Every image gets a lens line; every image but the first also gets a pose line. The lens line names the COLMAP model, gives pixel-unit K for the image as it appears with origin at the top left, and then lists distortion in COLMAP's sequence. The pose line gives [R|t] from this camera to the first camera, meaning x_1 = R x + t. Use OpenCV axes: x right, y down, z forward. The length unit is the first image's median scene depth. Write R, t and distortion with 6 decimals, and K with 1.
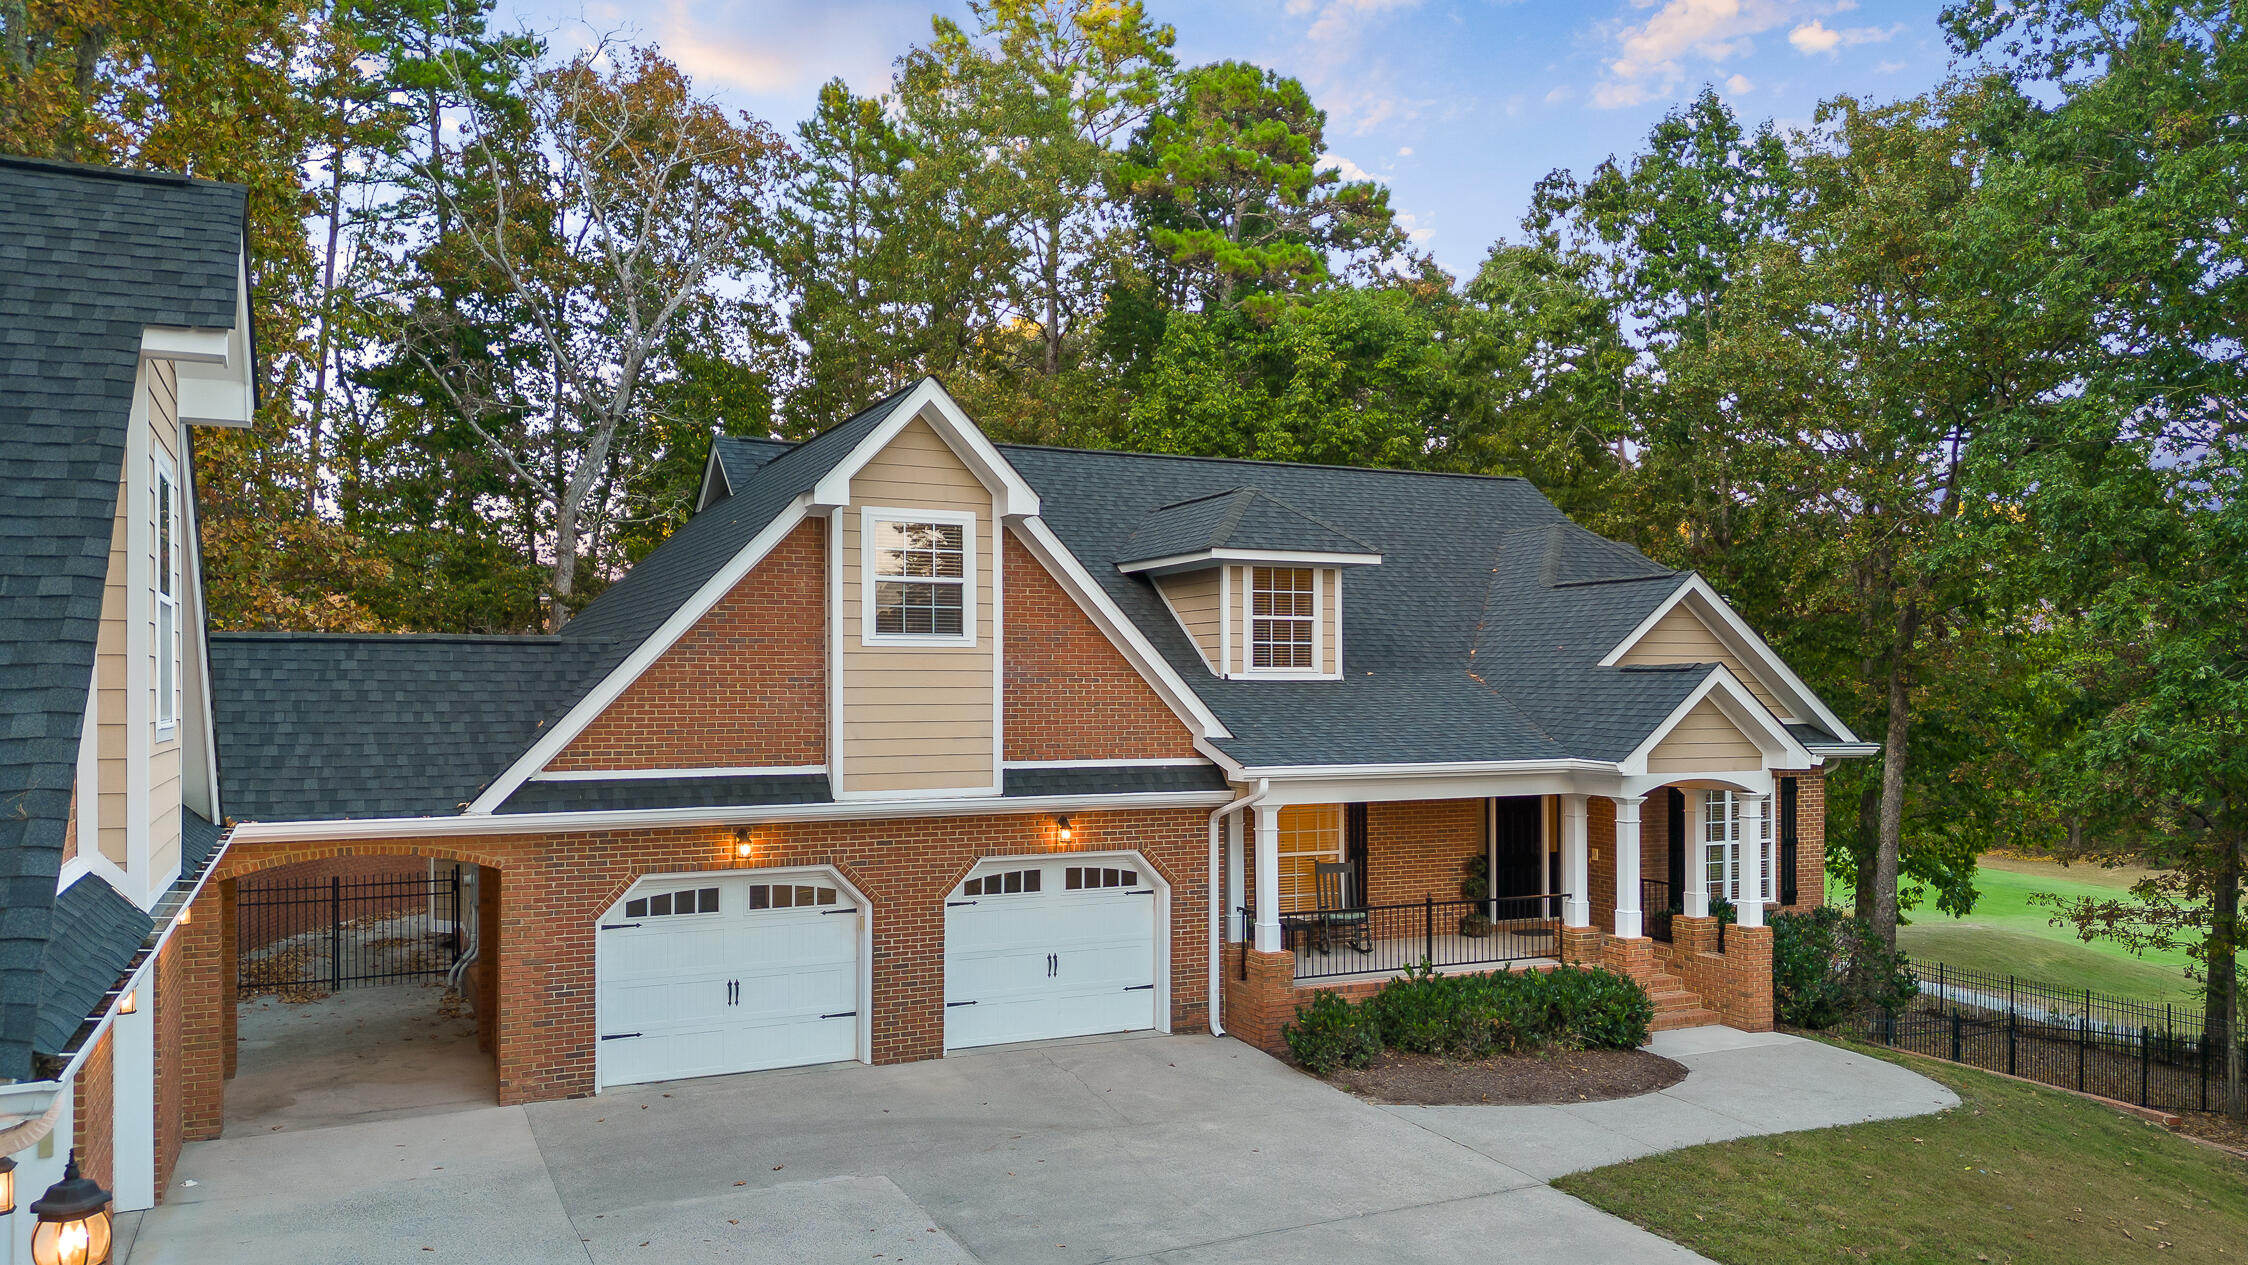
lens RADIAL K [[1564.9, 0, 1160.5], [0, 1564.9, 637.8], [0, 0, 1]] dist [0.042902, -0.002976]
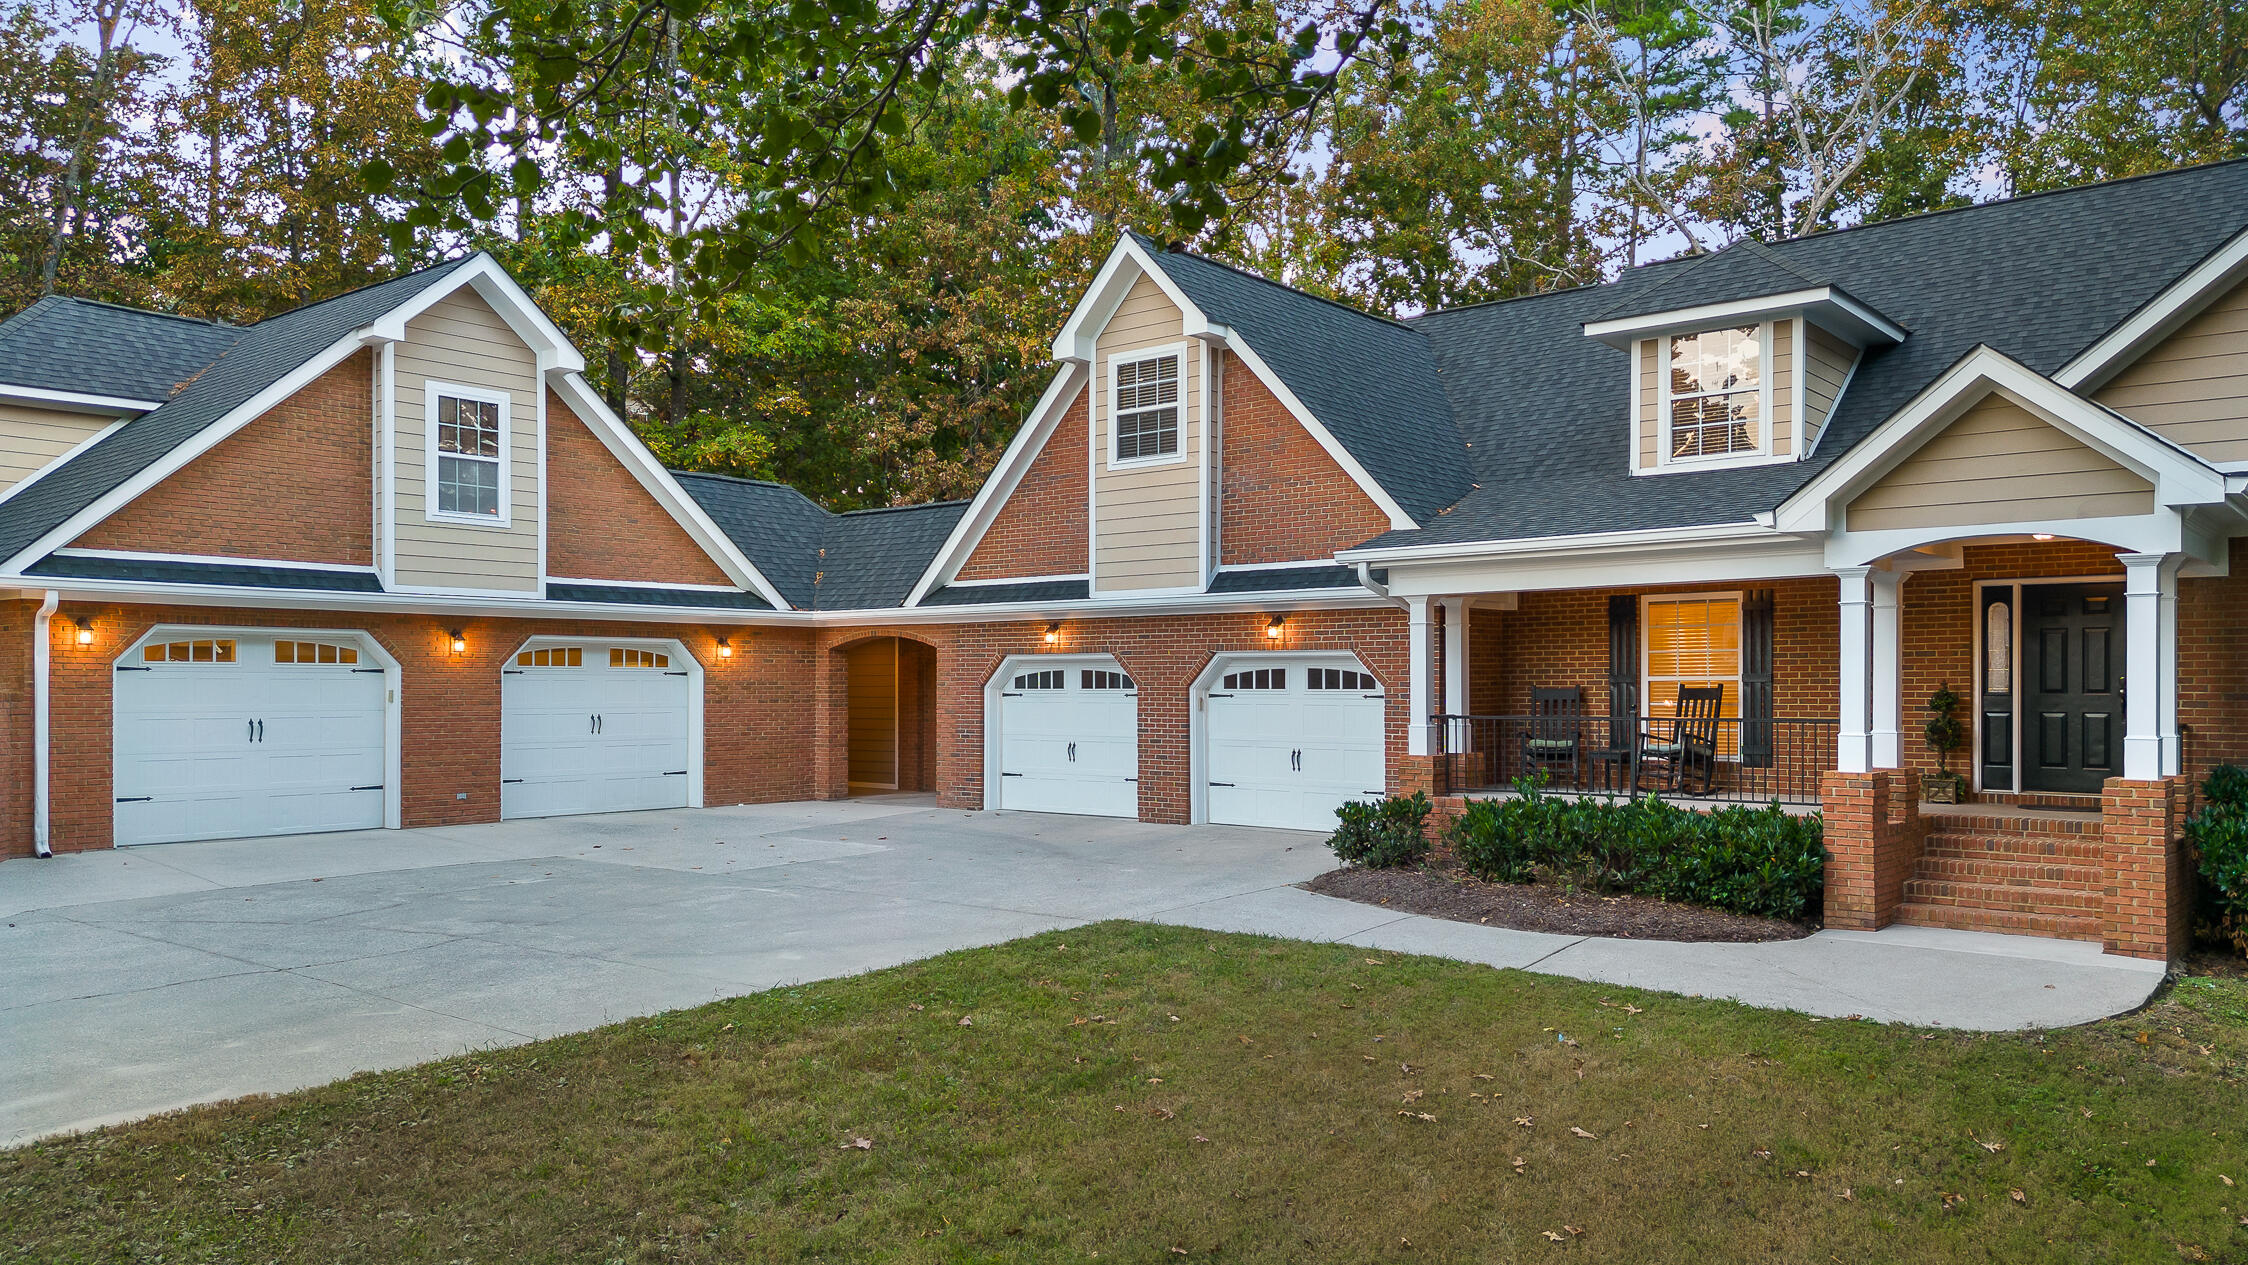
lens RADIAL K [[1669.5, 0, 1126.7], [0, 1669.5, 648.4], [0, 0, 1]] dist [0.082045, -0.002233]
pose [[0.400668, -0.022290, -0.915952, 0.951574], [0.032562, 0.999419, -0.010077, 0.149211], [0.915644, -0.025788, 0.401161, 0.475121]]
